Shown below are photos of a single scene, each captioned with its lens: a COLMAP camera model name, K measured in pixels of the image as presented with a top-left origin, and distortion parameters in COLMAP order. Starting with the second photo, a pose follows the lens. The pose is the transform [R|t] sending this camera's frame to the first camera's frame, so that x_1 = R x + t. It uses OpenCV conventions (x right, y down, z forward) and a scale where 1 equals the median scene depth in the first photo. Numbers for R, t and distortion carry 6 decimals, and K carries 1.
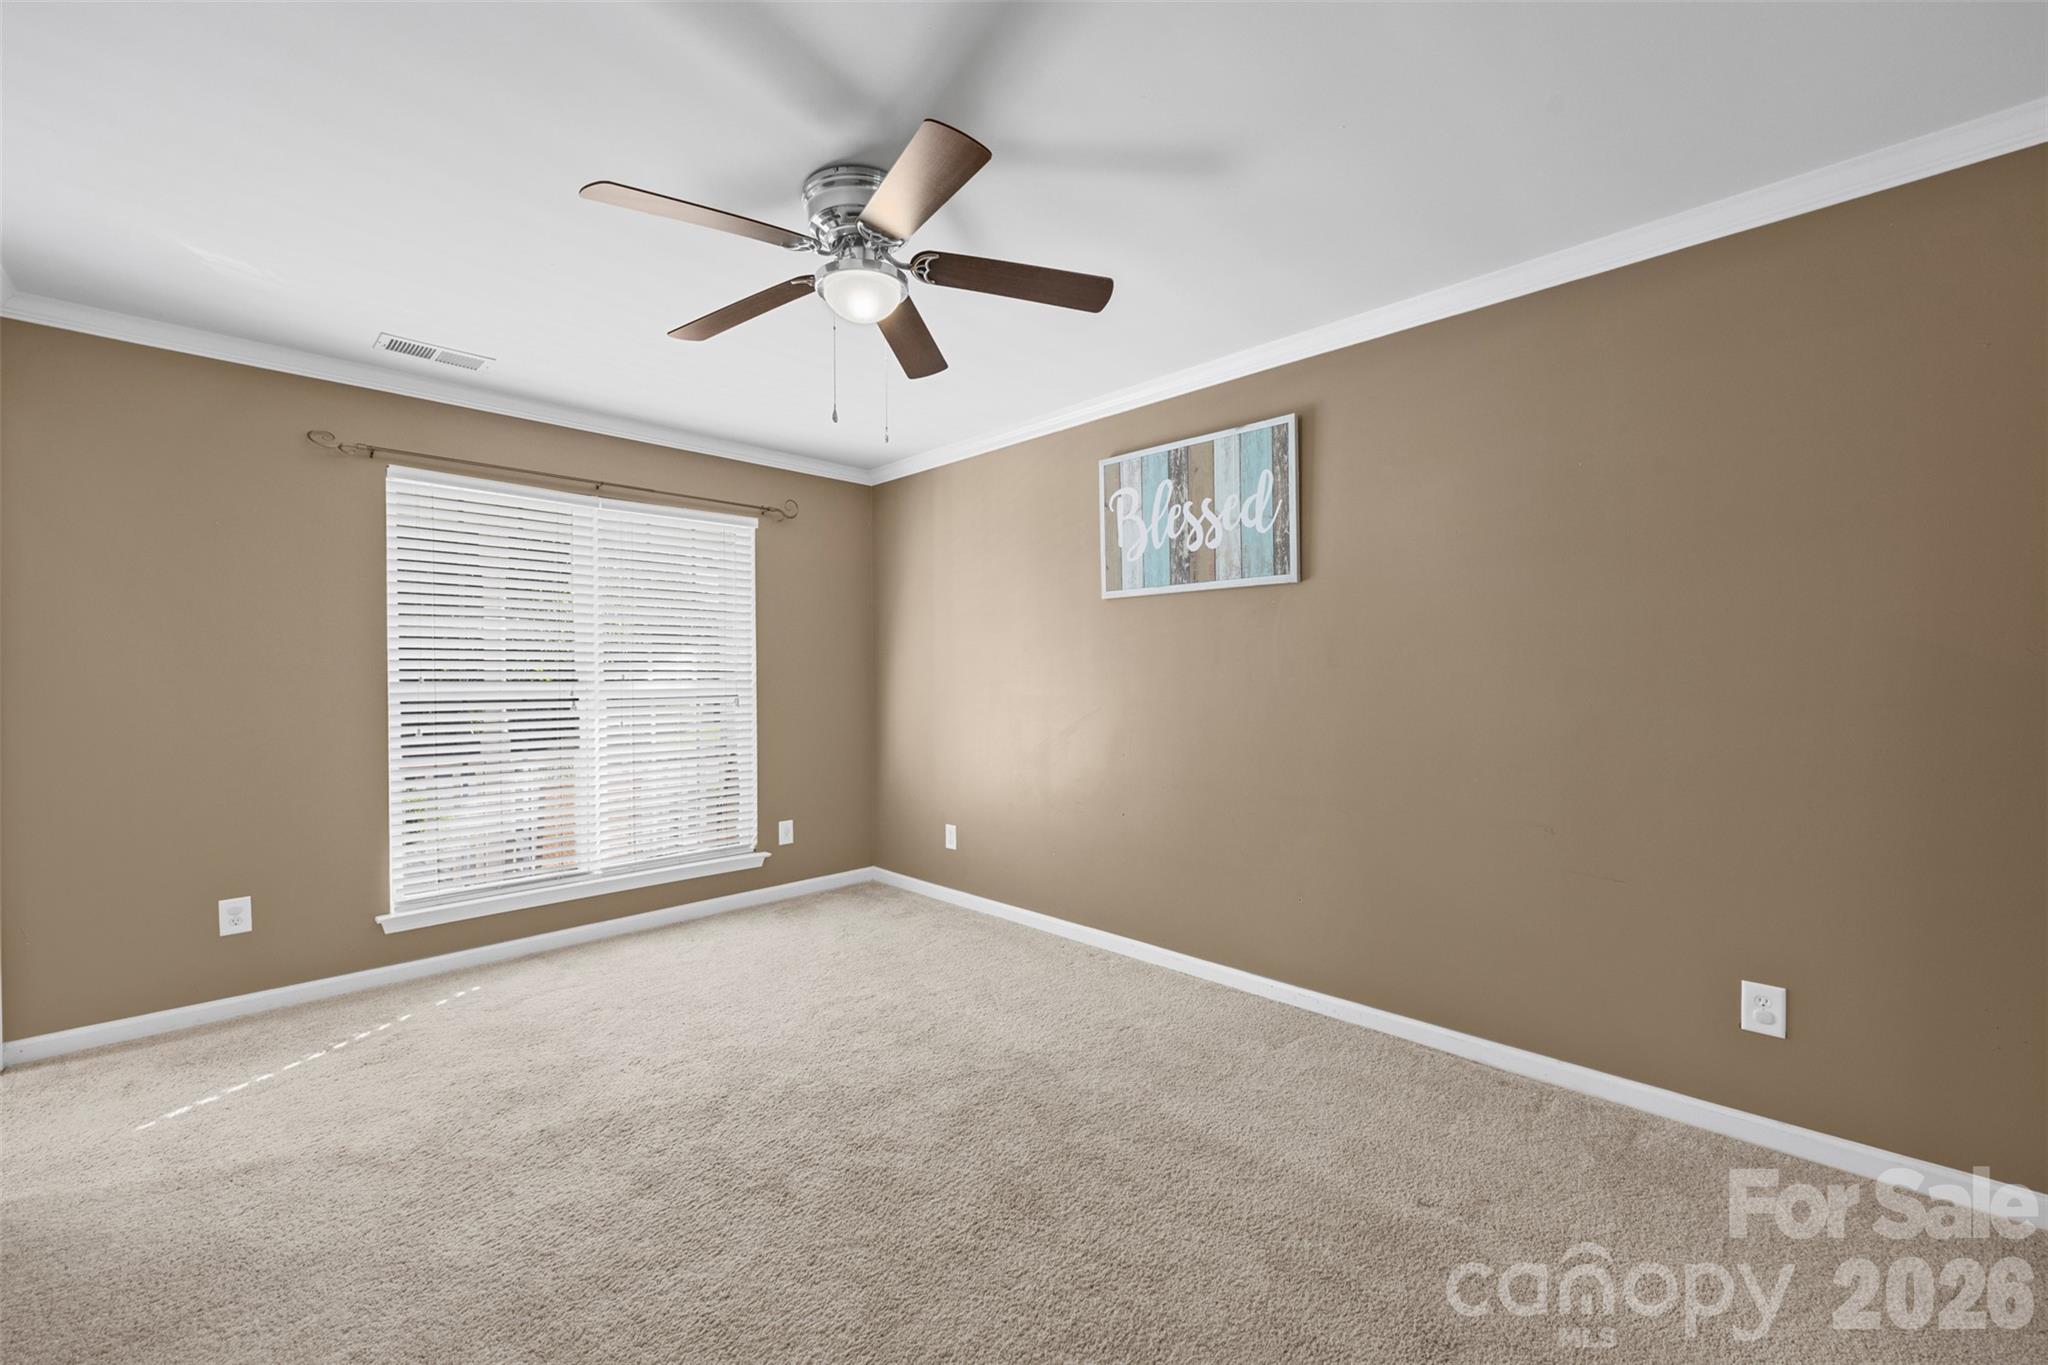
lens RADIAL K [[810.6, 0, 1035.5], [0, 810.6, 683.3], [0, 0, 1]] dist [-0.005473, 0.000366]
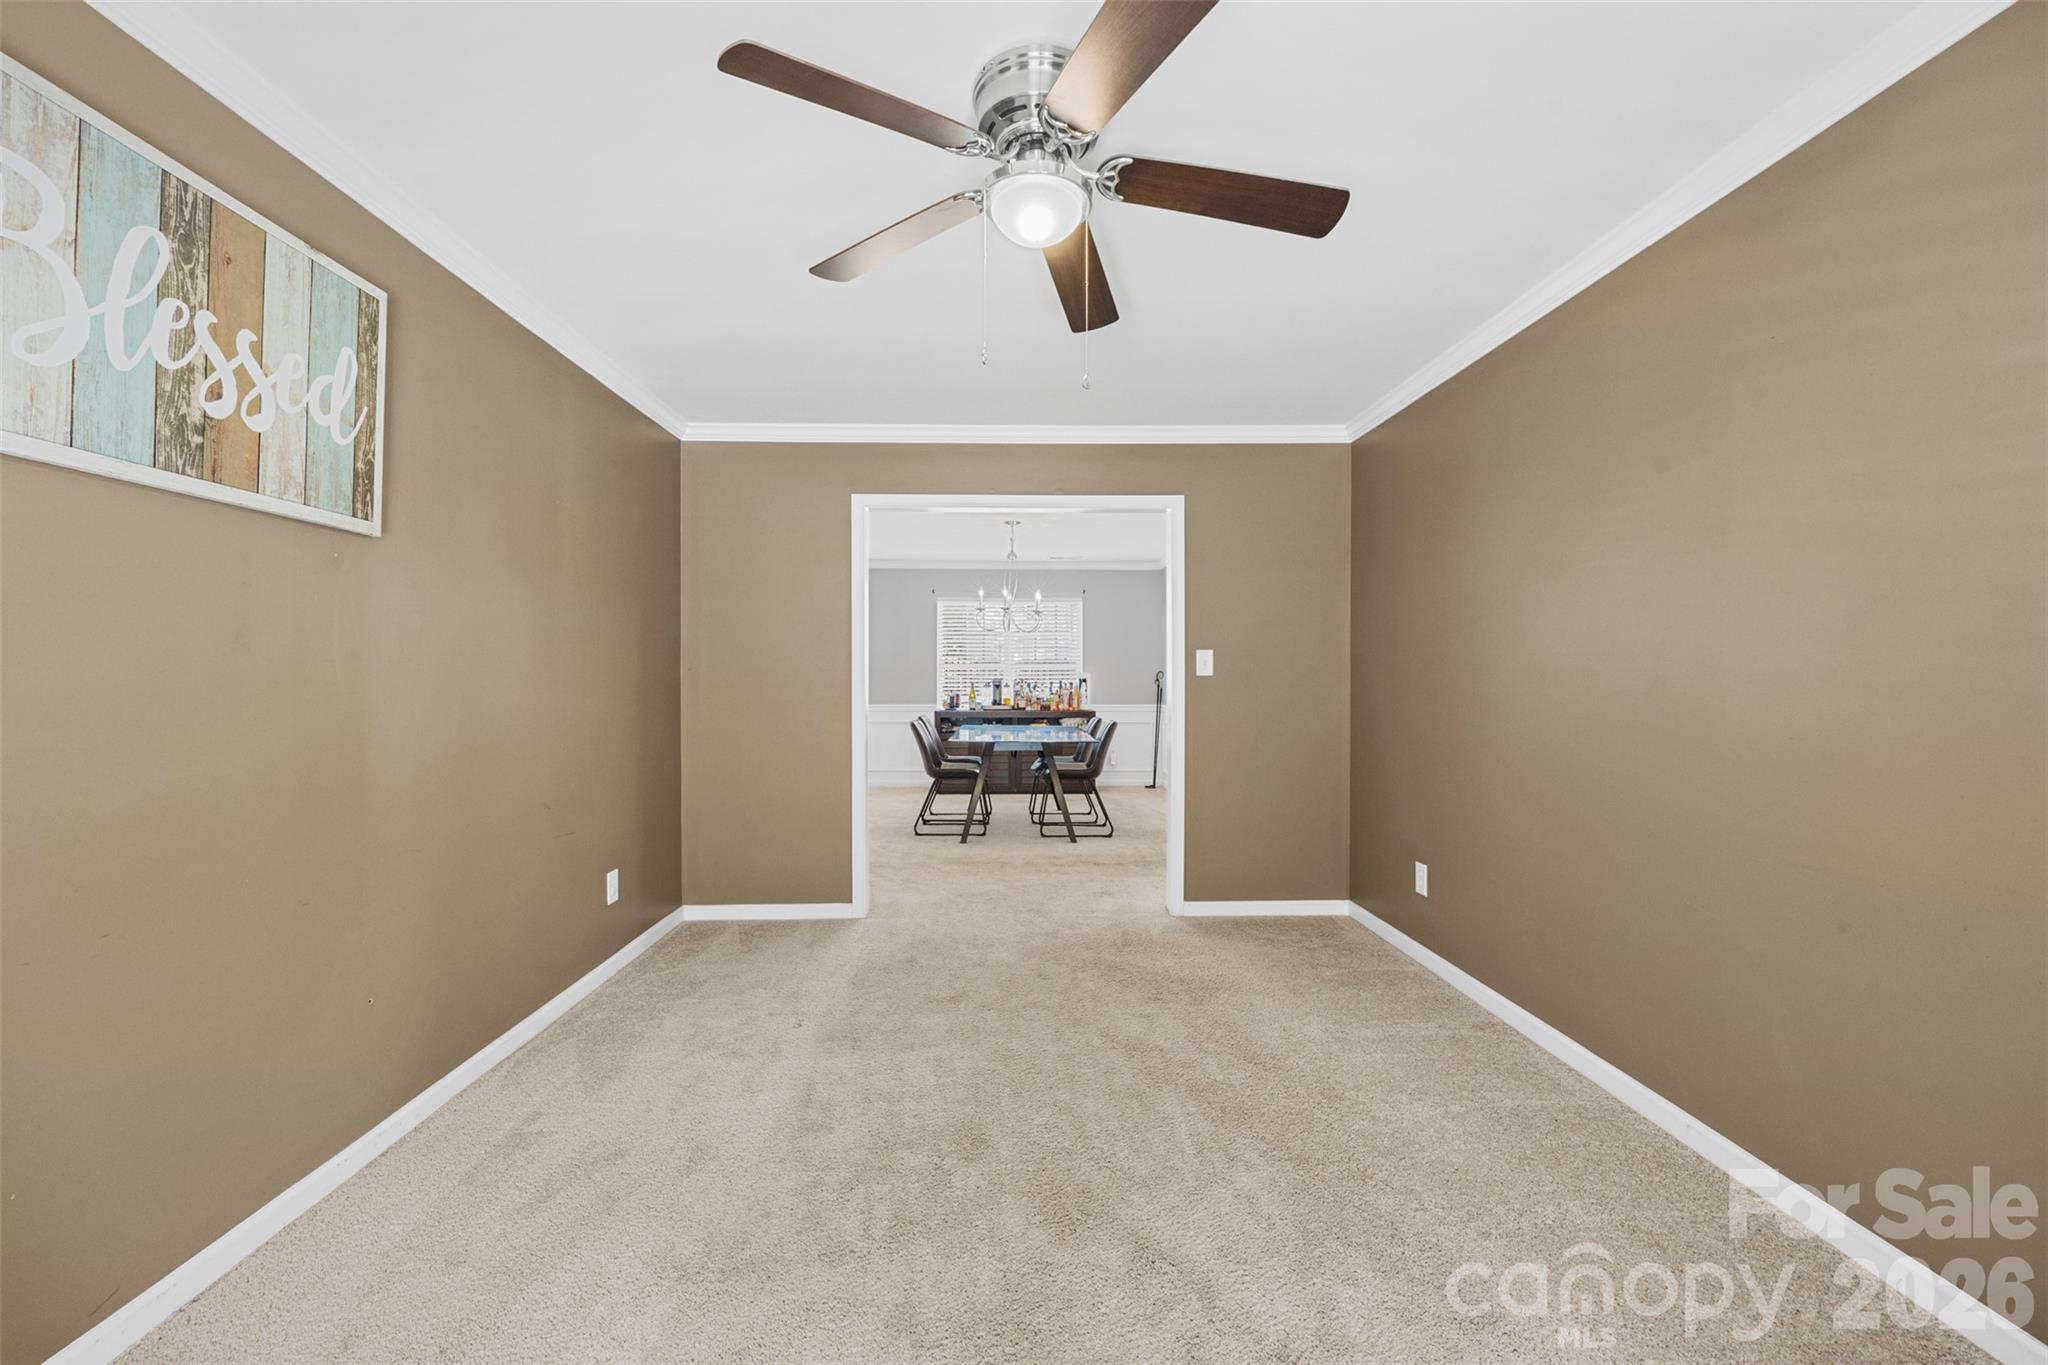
lens RADIAL K [[810.6, 0, 1018.3], [0, 810.6, 681.5], [0, 0, 1]] dist [-0.005473, 0.000366]
pose [[-0.710091, -0.000872, 0.704110, -0.498482], [0.008086, 0.999923, 0.009392, -0.003532], [-0.704064, 0.012362, -0.710029, 1.009645]]
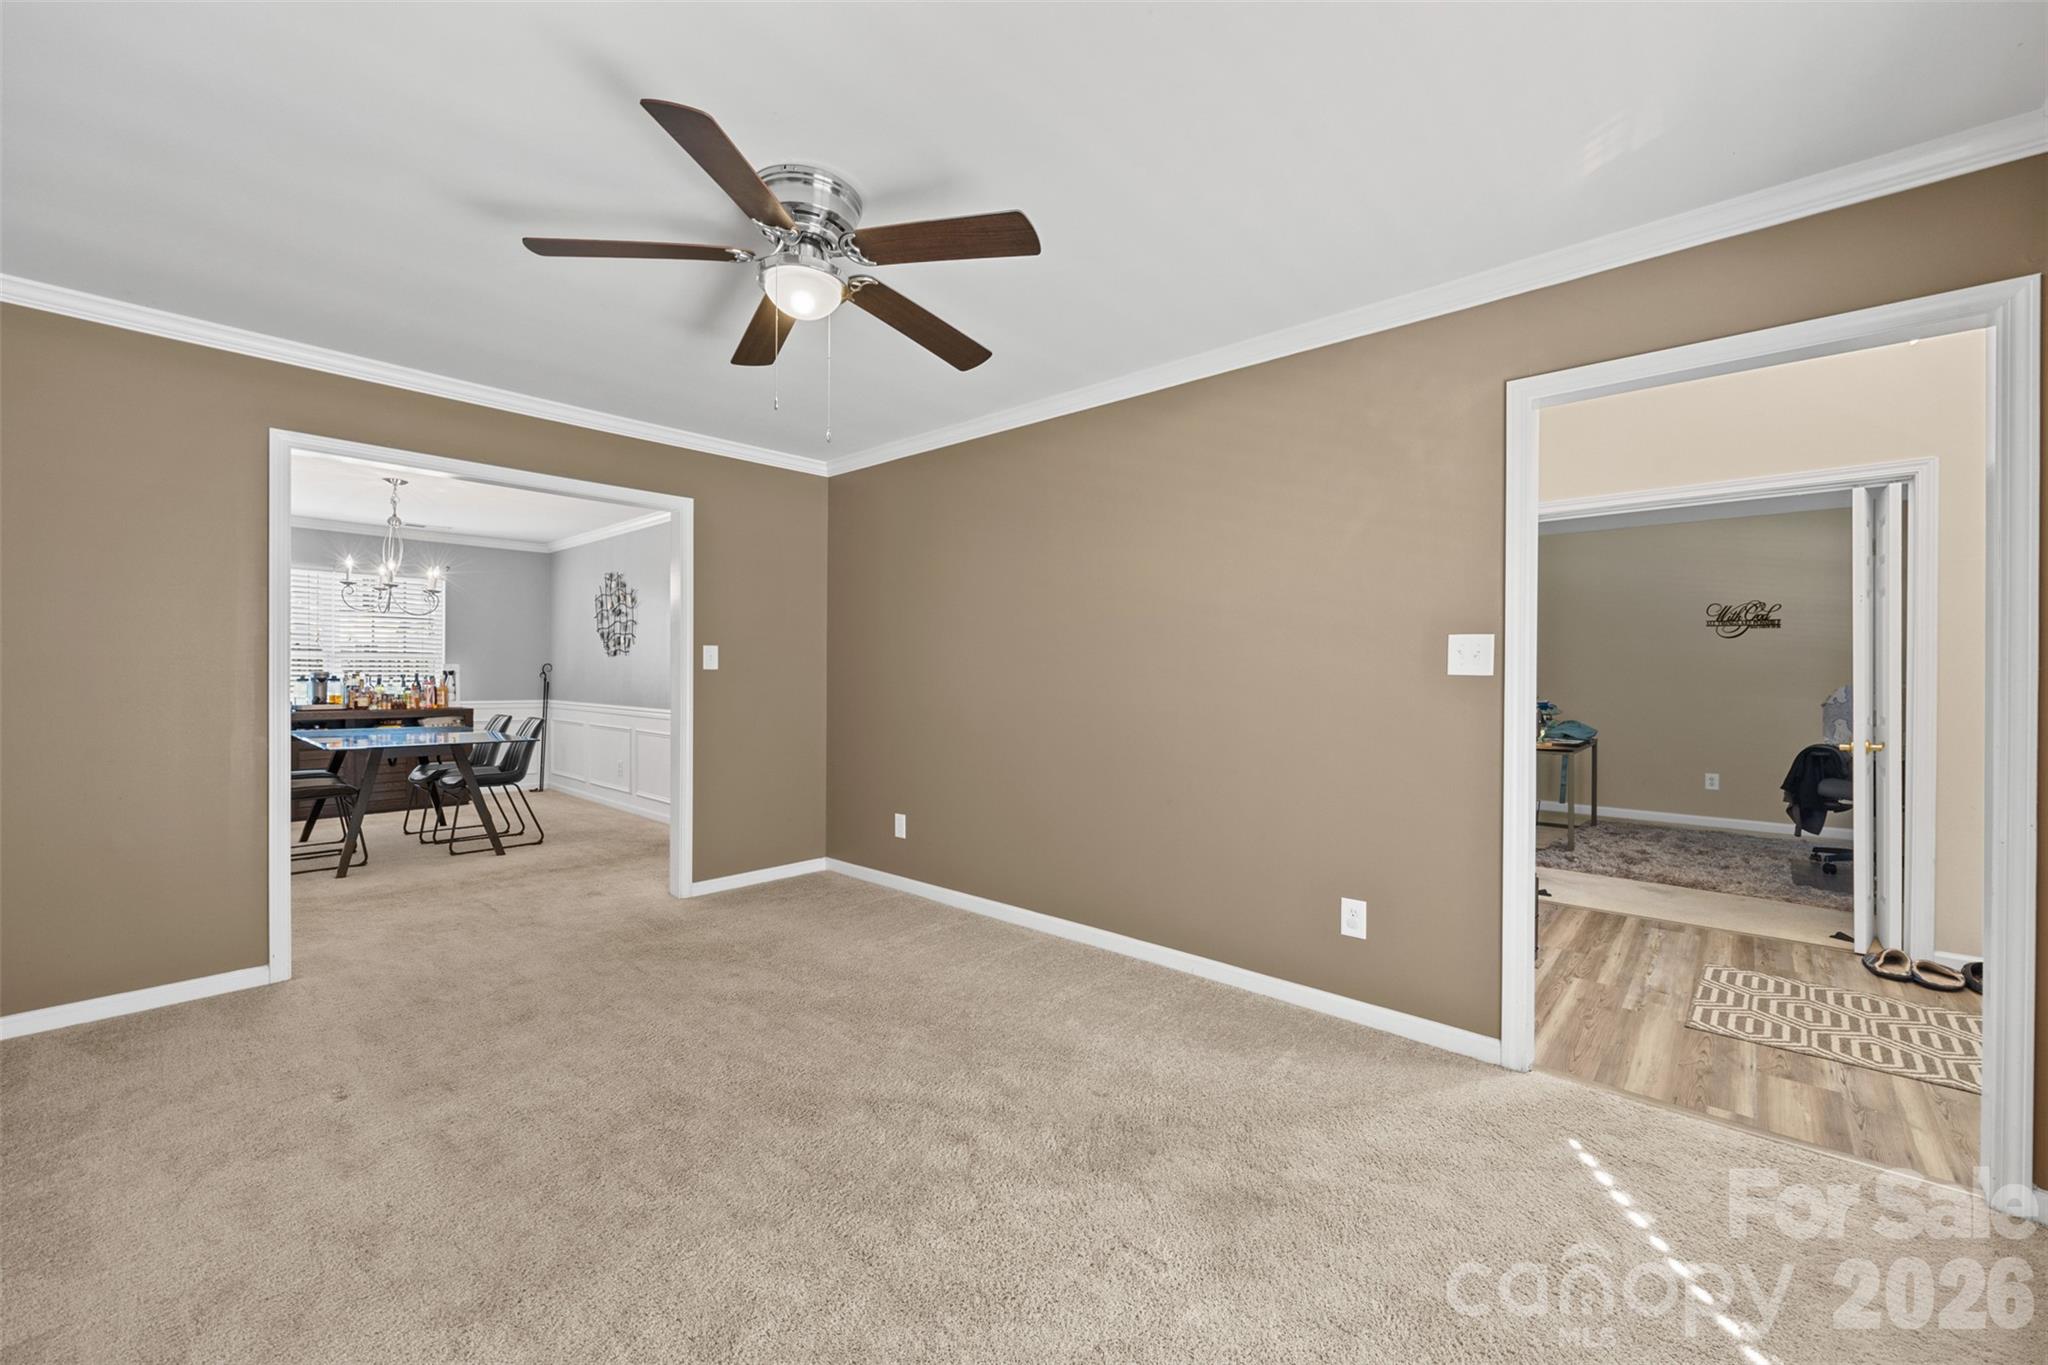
lens RADIAL K [[810.6, 0, 1019.8], [0, 810.6, 677.7], [0, 0, 1]] dist [-0.005473, 0.000366]
pose [[-0.999435, -0.003213, -0.033449, -0.289376], [-0.003723, 0.999877, 0.015214, -0.007286], [0.033396, 0.015330, -0.999325, 1.277544]]
